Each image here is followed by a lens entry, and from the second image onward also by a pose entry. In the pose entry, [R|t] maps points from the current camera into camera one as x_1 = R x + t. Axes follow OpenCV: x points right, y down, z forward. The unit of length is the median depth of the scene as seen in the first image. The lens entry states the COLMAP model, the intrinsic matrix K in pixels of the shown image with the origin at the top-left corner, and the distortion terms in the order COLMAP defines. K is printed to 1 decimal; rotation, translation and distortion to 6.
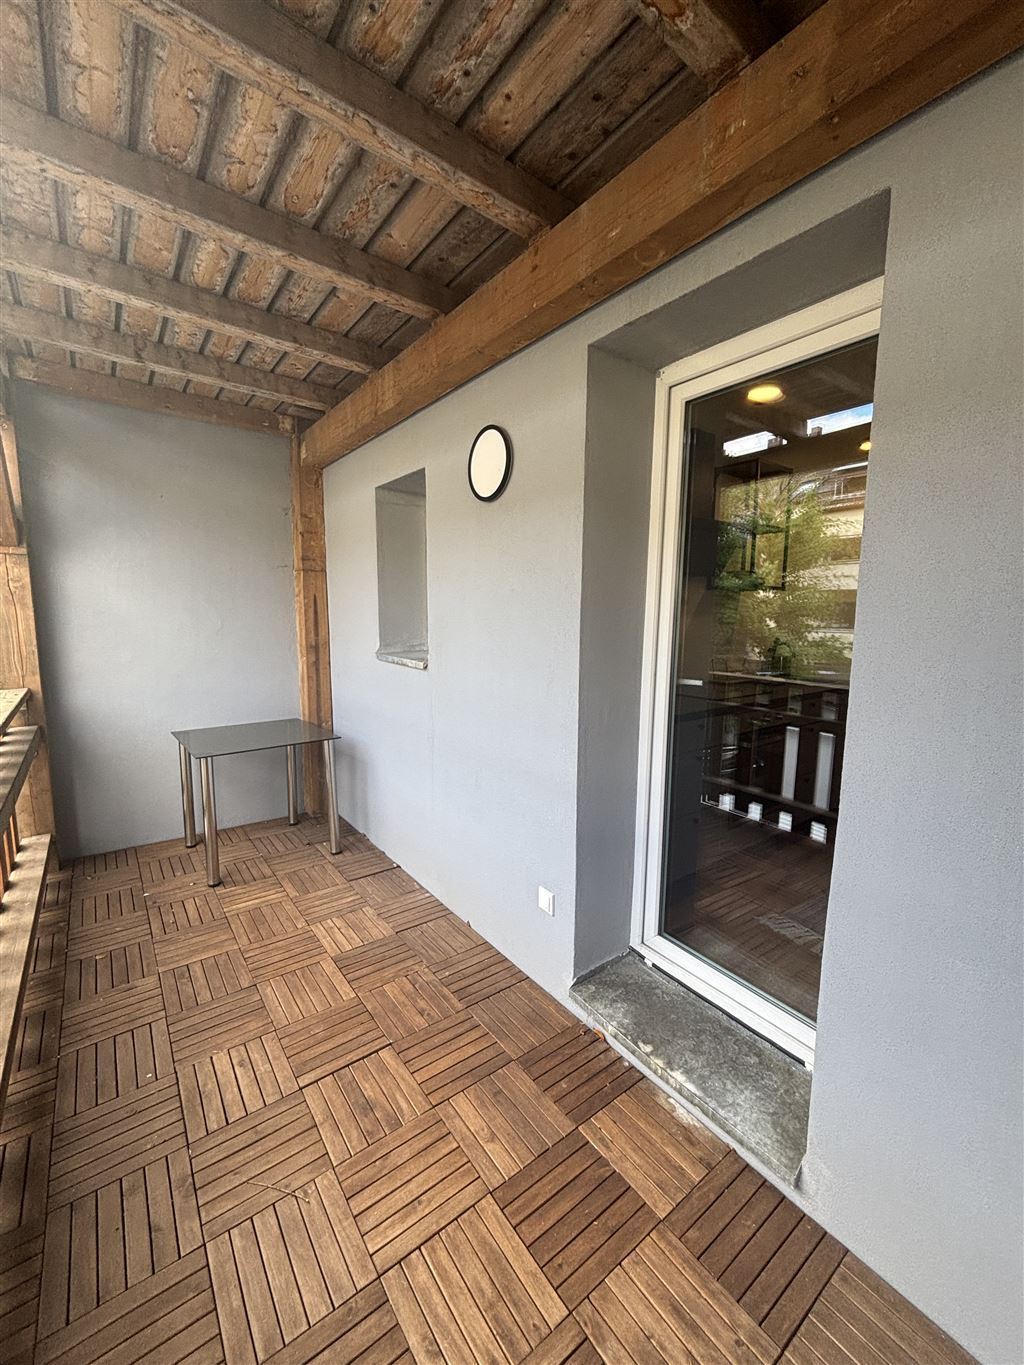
lens RADIAL K [[555.4, 0, 513.9], [0, 555.4, 683.8], [0, 0, 1]] dist [-0.002570, 0.001872]
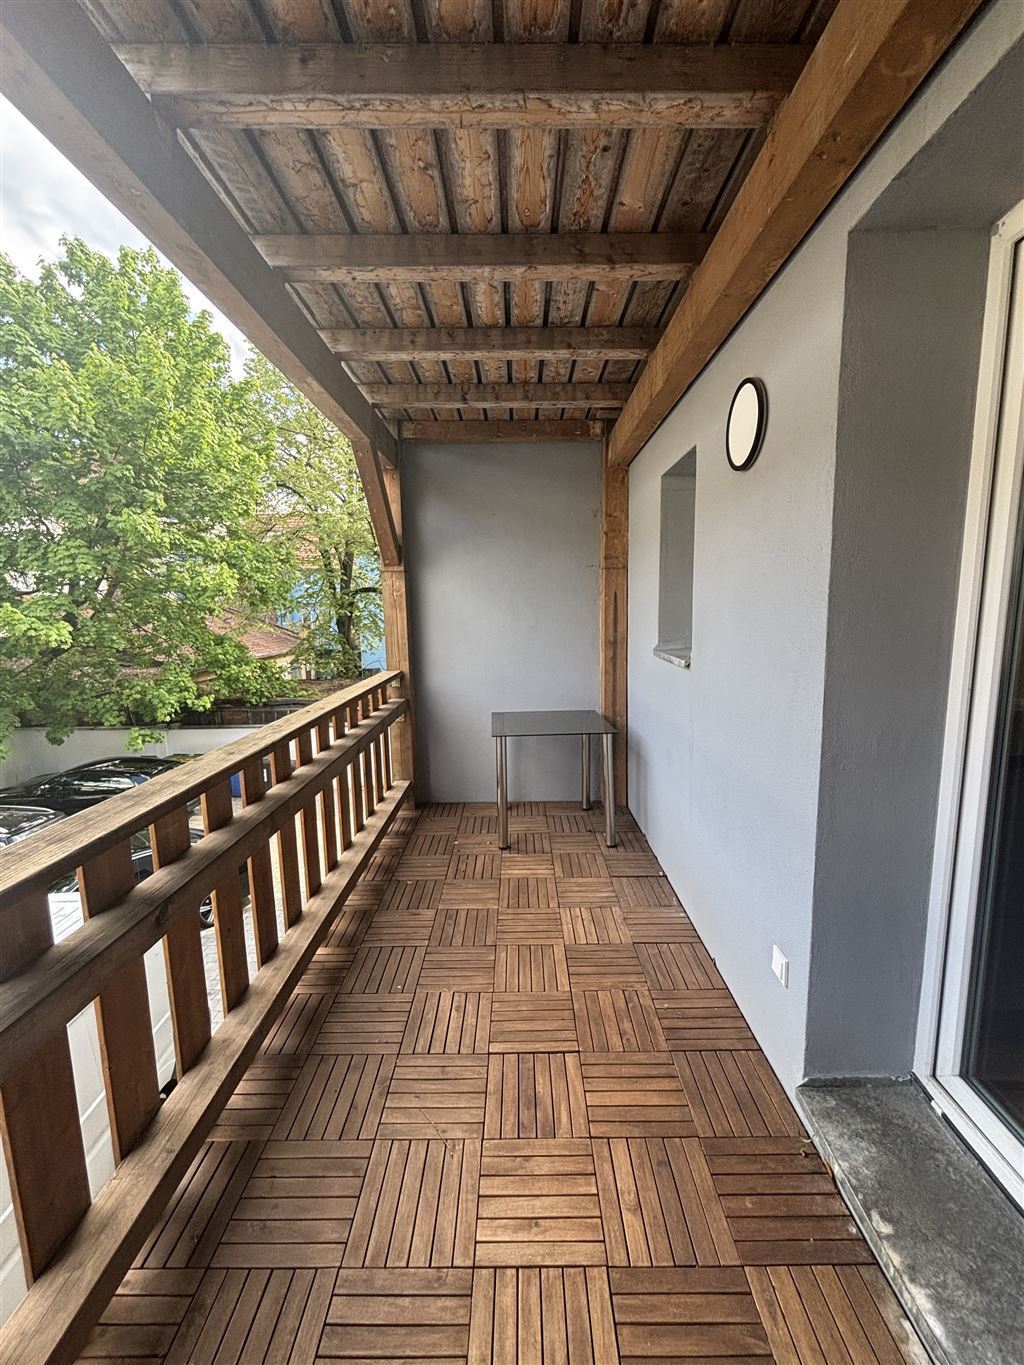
lens RADIAL K [[555.4, 0, 515.4], [0, 555.4, 683.2], [0, 0, 1]] dist [-0.002570, 0.001872]
pose [[0.794887, 0.057161, -0.604059, 0.220105], [-0.052794, 0.998293, 0.024995, -0.012447], [0.604456, 0.012022, 0.796548, 0.138593]]
